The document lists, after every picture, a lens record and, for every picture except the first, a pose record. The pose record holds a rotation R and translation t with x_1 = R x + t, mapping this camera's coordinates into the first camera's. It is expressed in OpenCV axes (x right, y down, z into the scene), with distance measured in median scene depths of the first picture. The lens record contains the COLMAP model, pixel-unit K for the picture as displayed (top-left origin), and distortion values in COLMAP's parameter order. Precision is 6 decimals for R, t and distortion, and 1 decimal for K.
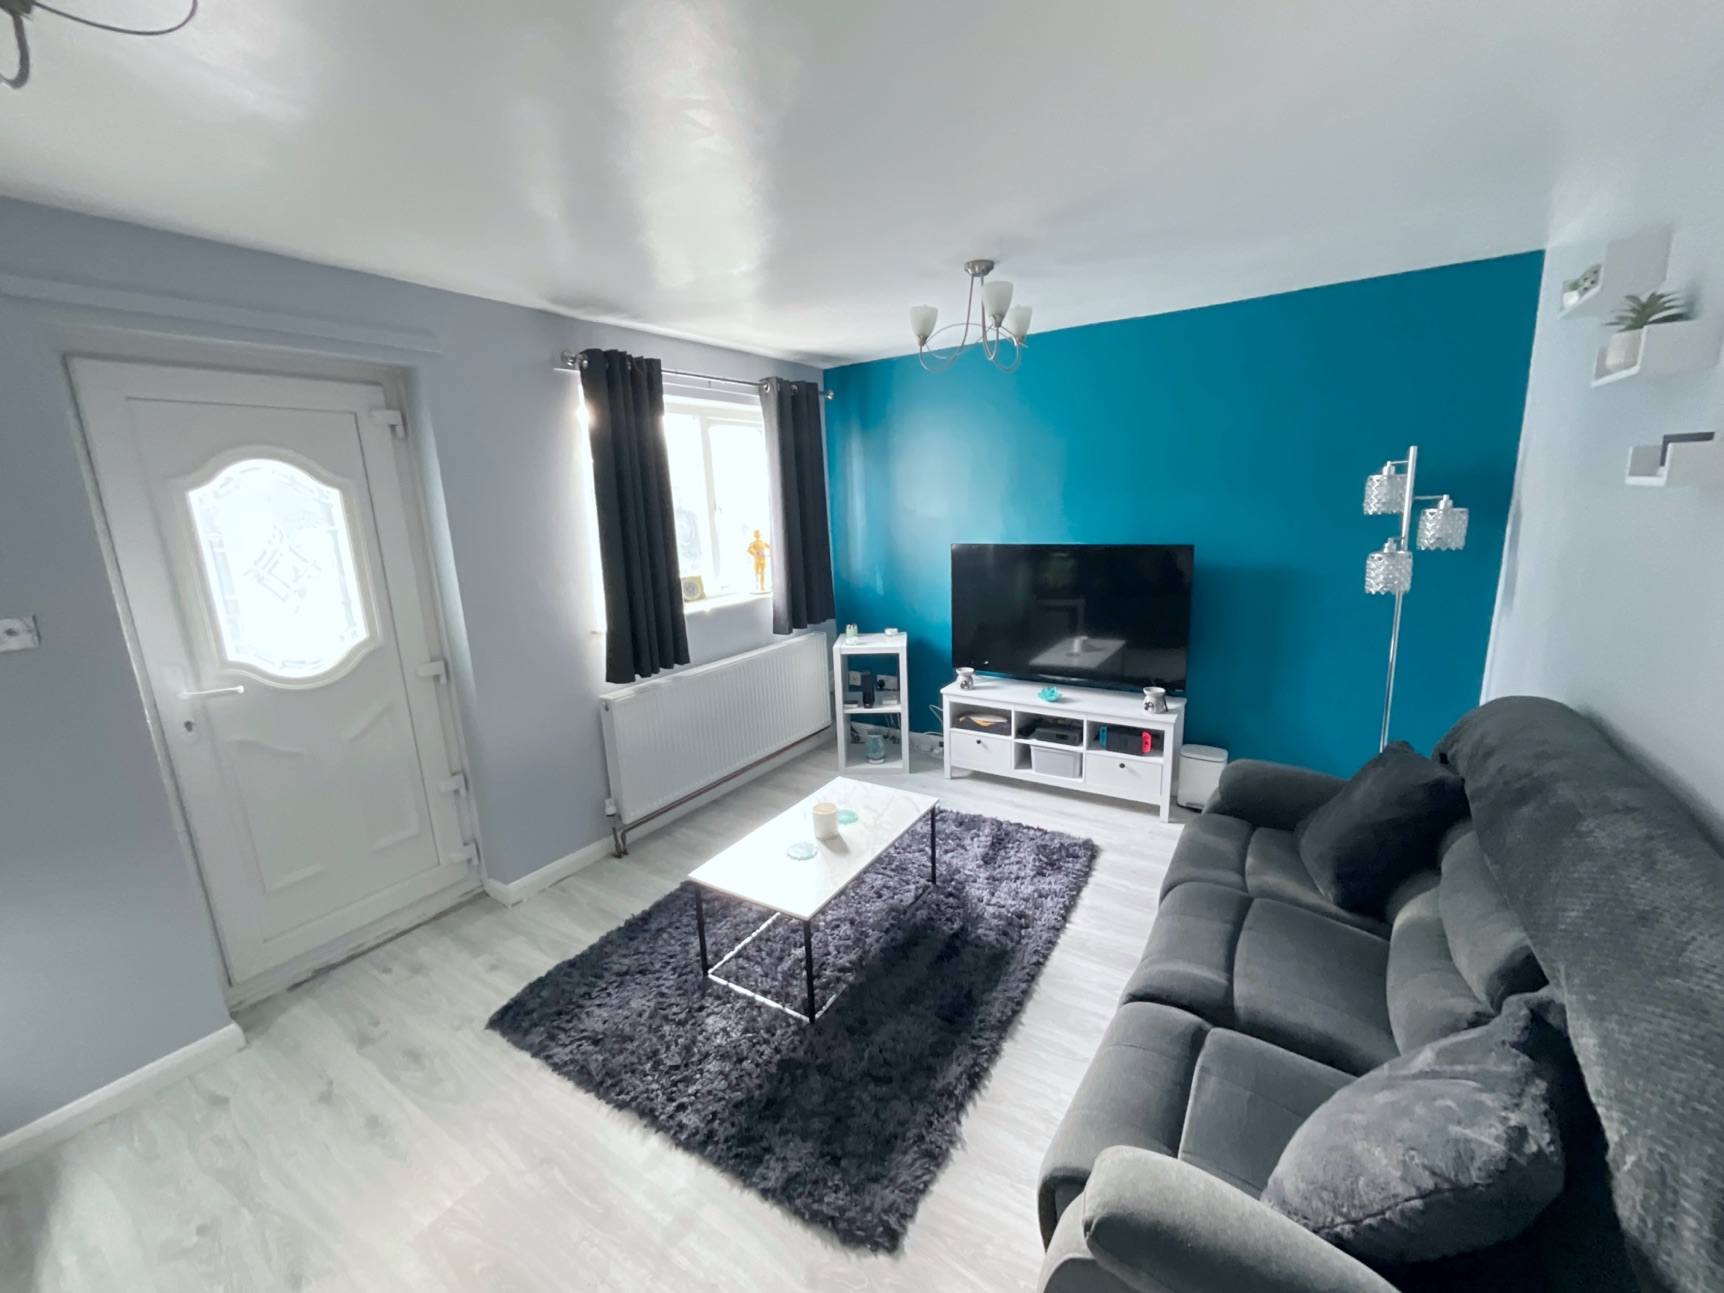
lens RADIAL K [[696.1, 0, 867.2], [0, 696.1, 646.7], [0, 0, 1]] dist [-0.002797, -0.000605]
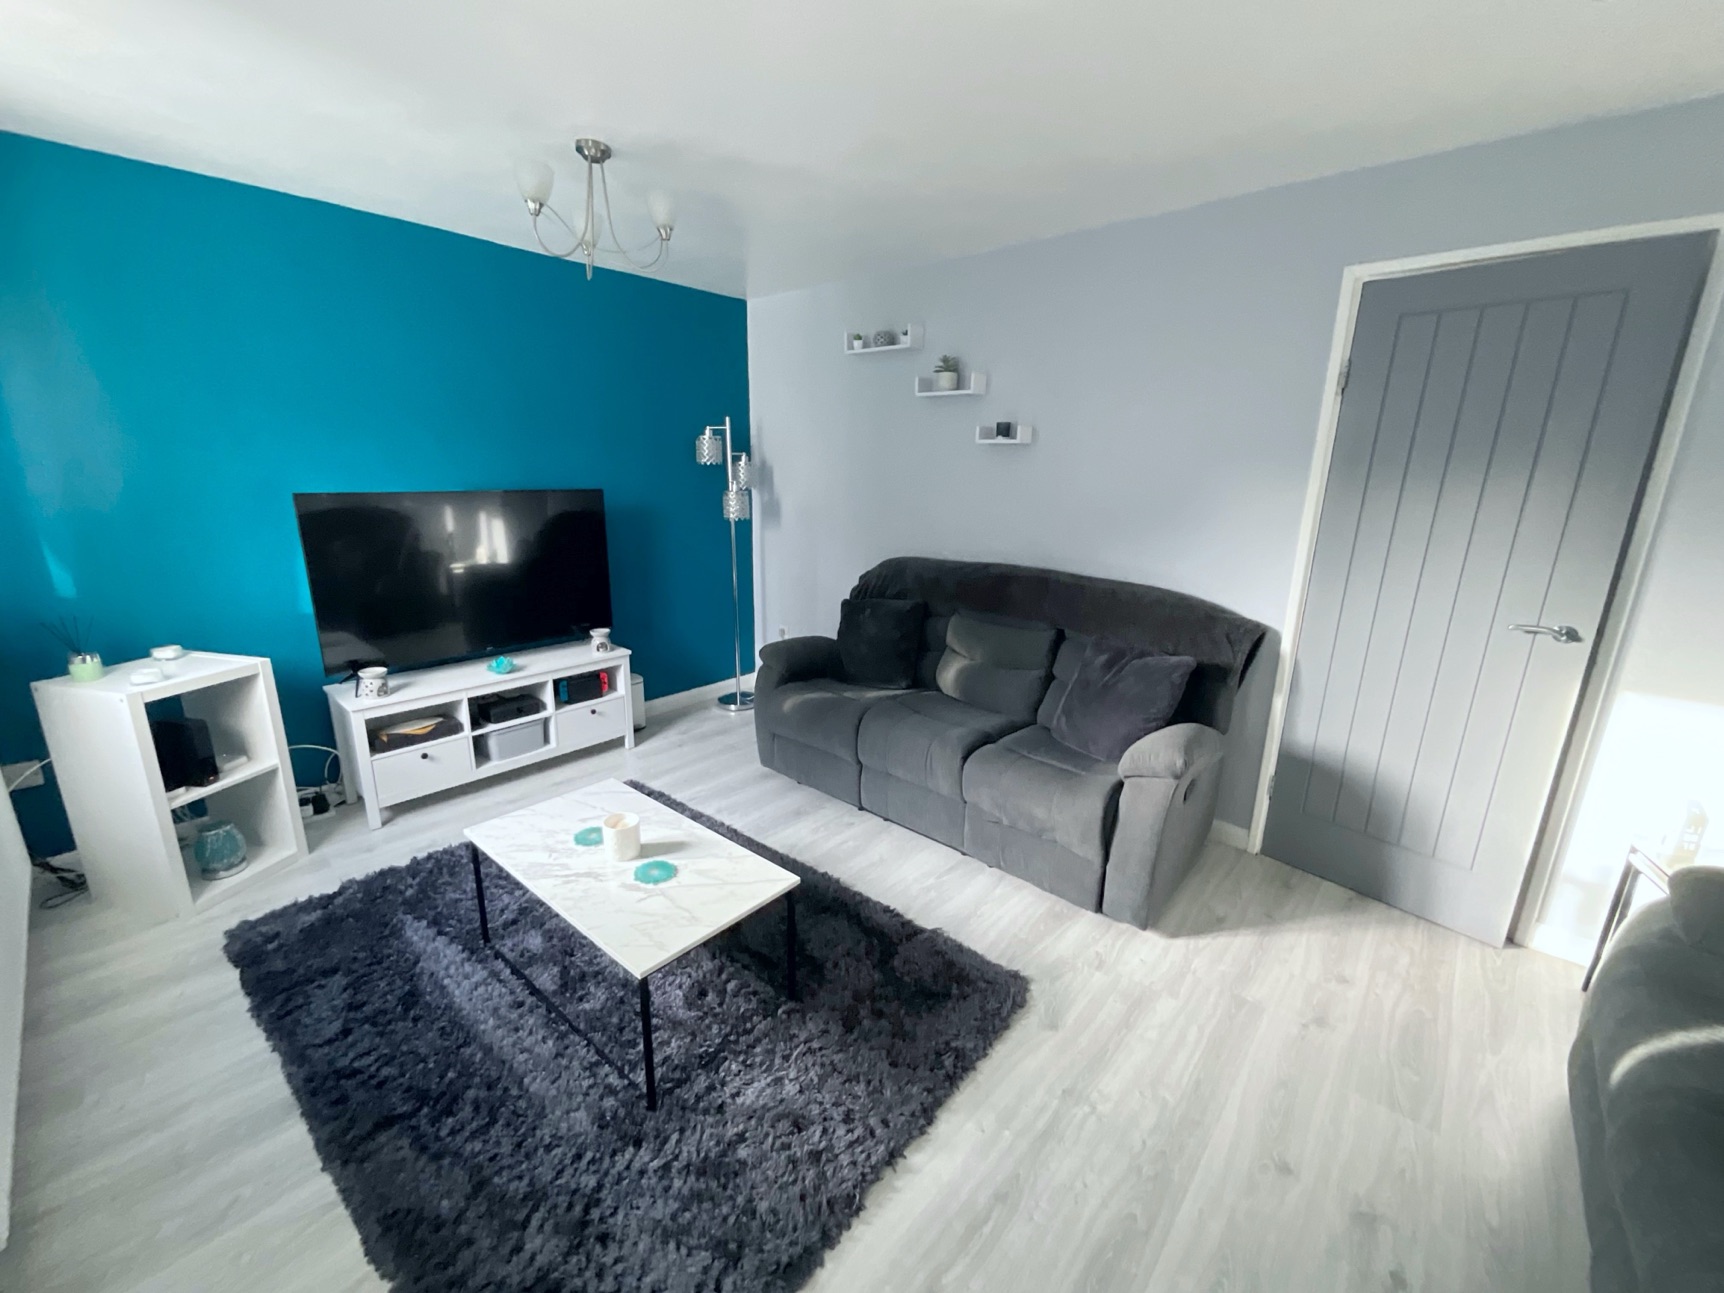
lens RADIAL K [[696.1, 0, 860.7], [0, 696.1, 643.3], [0, 0, 1]] dist [-0.002797, -0.000605]
pose [[0.156891, -0.207163, 0.965644, -0.523636], [0.183457, 0.966849, 0.177614, -0.032208], [-0.970427, 0.149288, 0.189696, 0.419885]]
